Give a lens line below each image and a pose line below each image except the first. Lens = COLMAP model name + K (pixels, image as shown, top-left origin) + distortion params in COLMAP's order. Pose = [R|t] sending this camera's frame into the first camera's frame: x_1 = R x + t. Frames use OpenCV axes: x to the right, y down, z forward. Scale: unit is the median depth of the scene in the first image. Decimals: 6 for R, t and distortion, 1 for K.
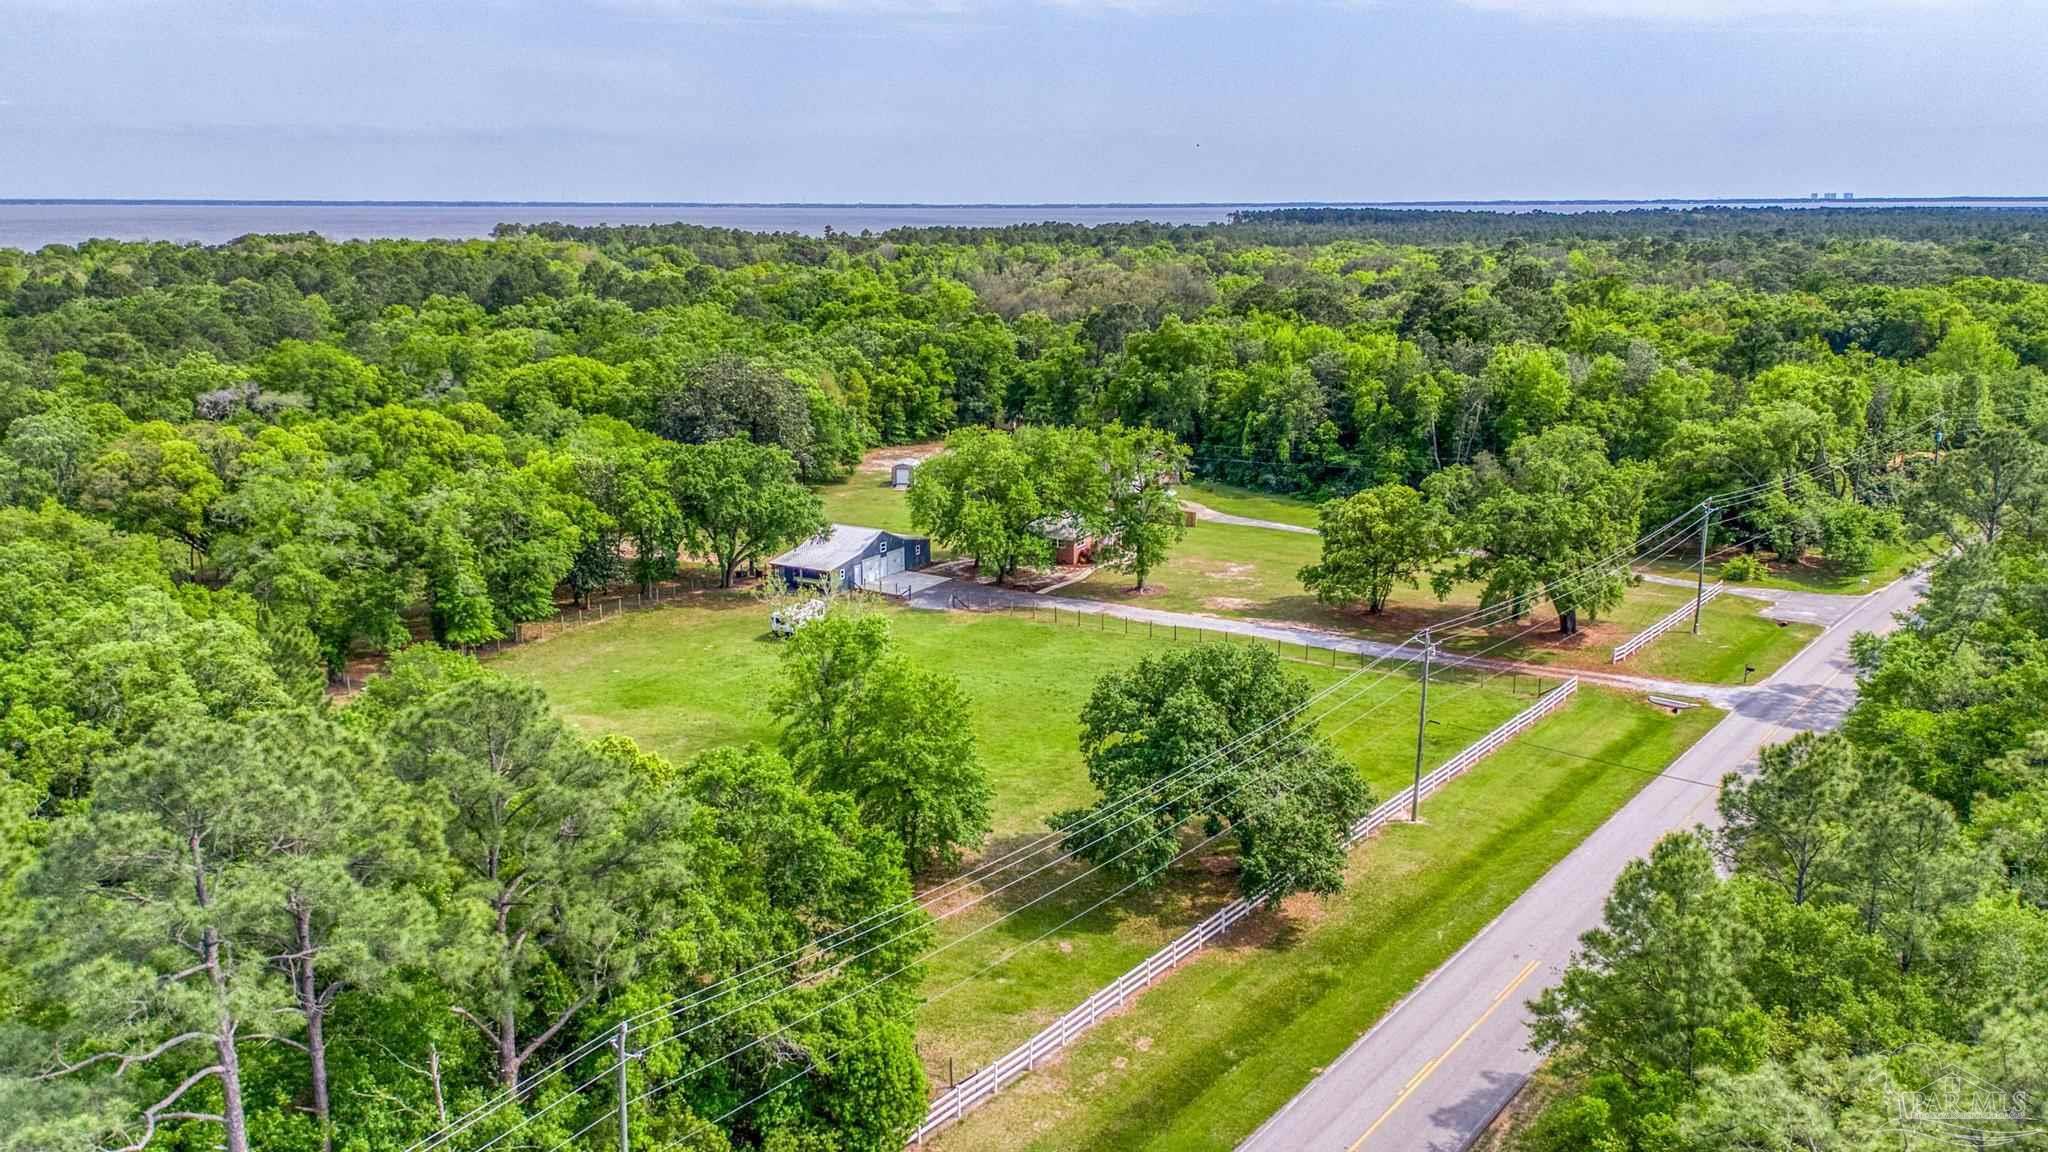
lens RADIAL K [[1846.8, 0, 1024.0], [0, 1846.8, 576.0], [0, 0, 1]] dist [0.103946, -0.173736]
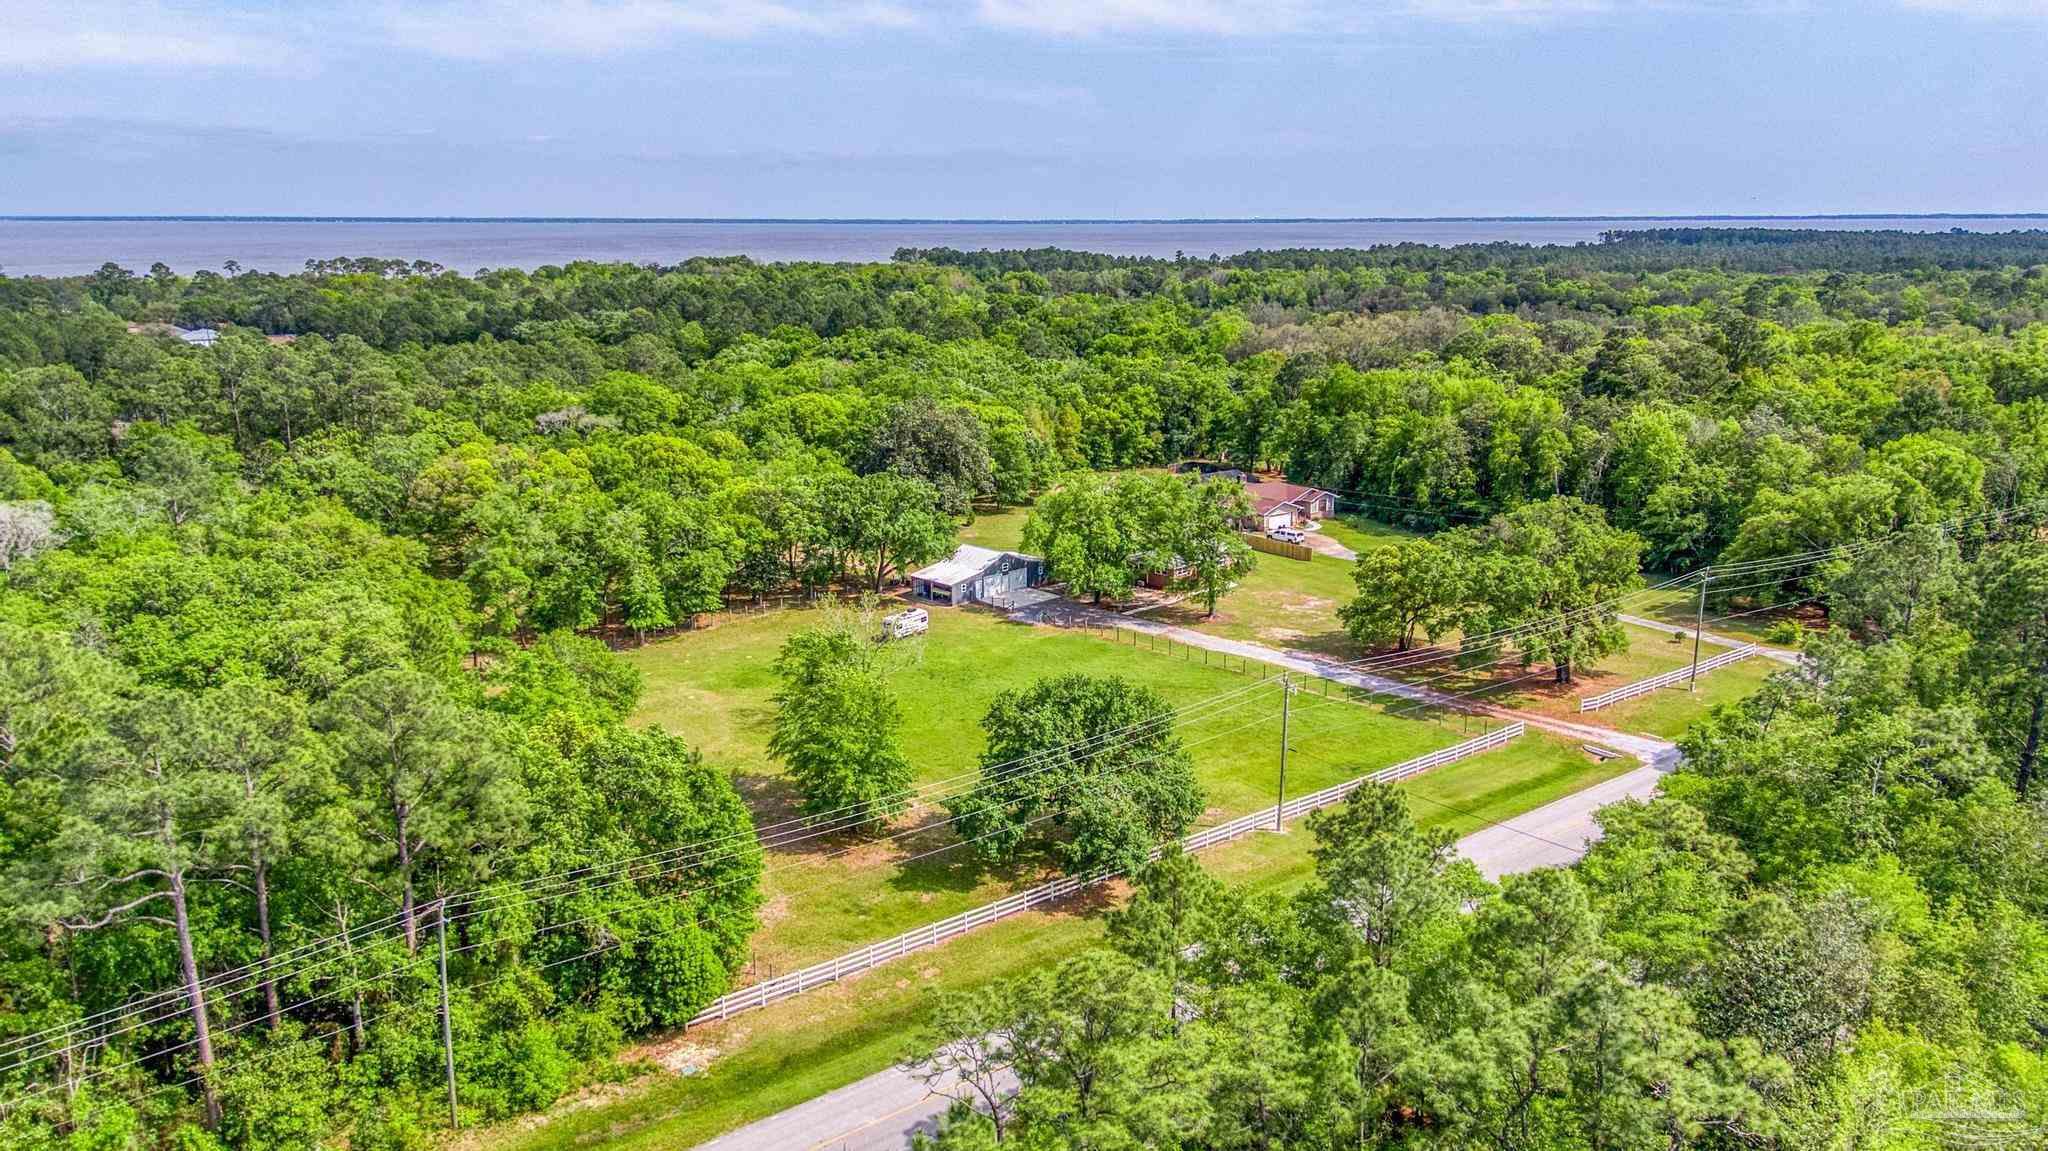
lens RADIAL K [[1846.8, 0, 1024.0], [0, 1846.8, 575.5], [0, 0, 1]] dist [0.103946, -0.173736]
pose [[0.956090, 0.057815, -0.287314, 0.275218], [-0.054091, 0.998318, 0.020887, -0.035264], [0.288039, -0.004429, 0.957609, -0.138728]]
